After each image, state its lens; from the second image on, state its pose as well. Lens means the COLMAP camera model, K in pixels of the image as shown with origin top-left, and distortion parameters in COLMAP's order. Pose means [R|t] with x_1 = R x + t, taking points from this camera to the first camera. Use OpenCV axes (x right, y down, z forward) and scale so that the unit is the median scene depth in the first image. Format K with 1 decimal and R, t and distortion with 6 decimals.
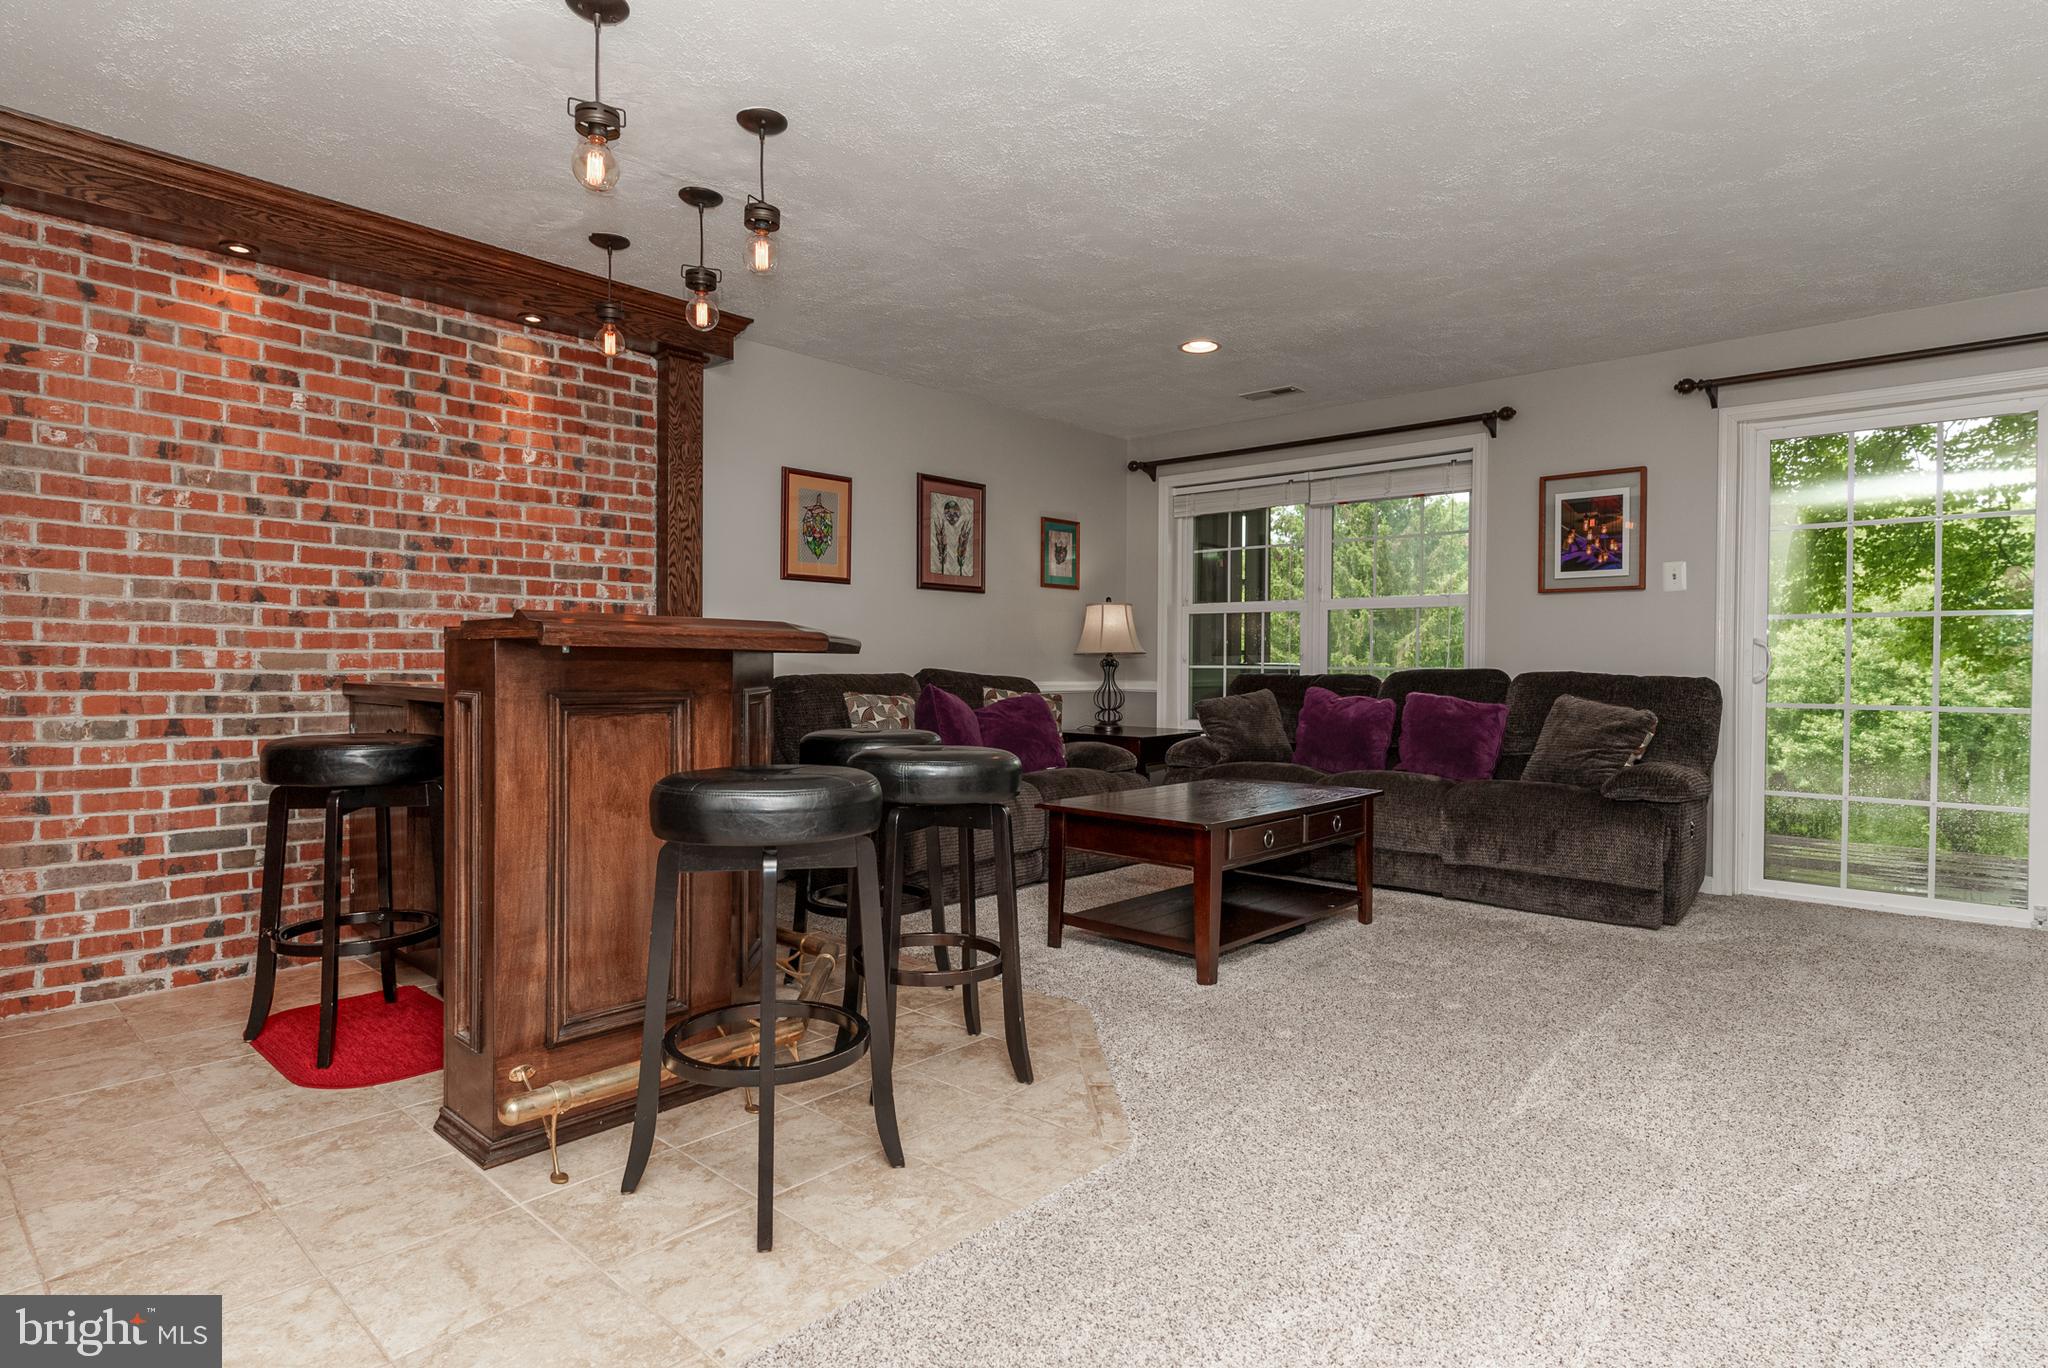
lens RADIAL K [[1130.1, 0, 1025.1], [0, 1130.1, 675.9], [0, 0, 1]] dist [-0.006910, -0.001206]
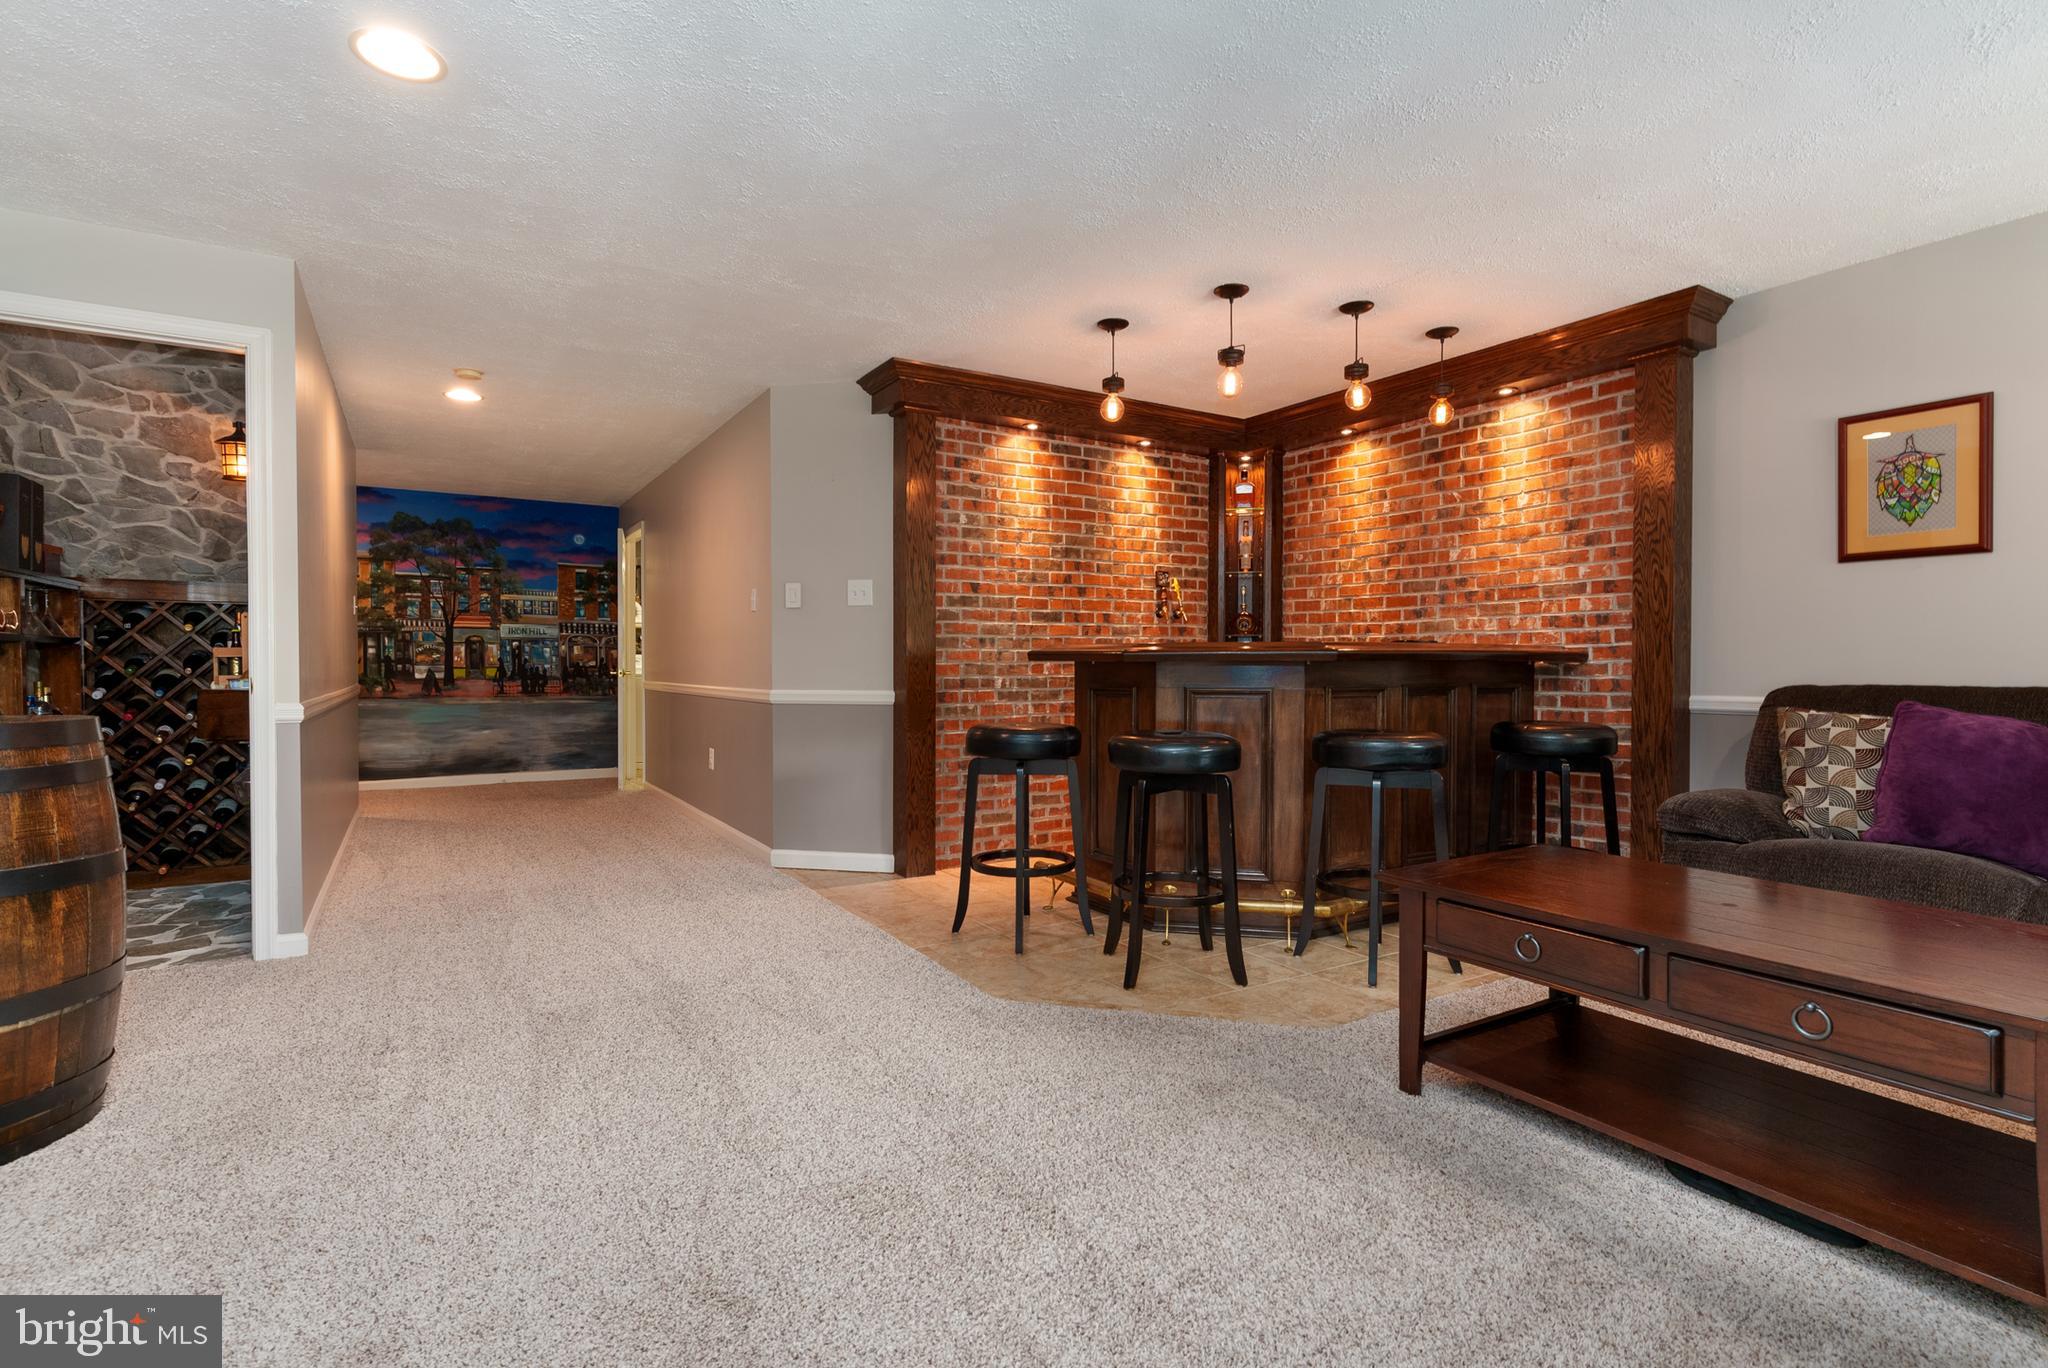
lens RADIAL K [[984.1, 0, 1026.1], [0, 984.1, 683.0], [0, 0, 1]] dist [0.002726, -0.000381]
pose [[-0.301070, 0.004763, -0.953590, 0.794681], [-0.017586, 0.999790, 0.010546, 0.001135], [0.953440, 0.019945, -0.300923, 0.873967]]
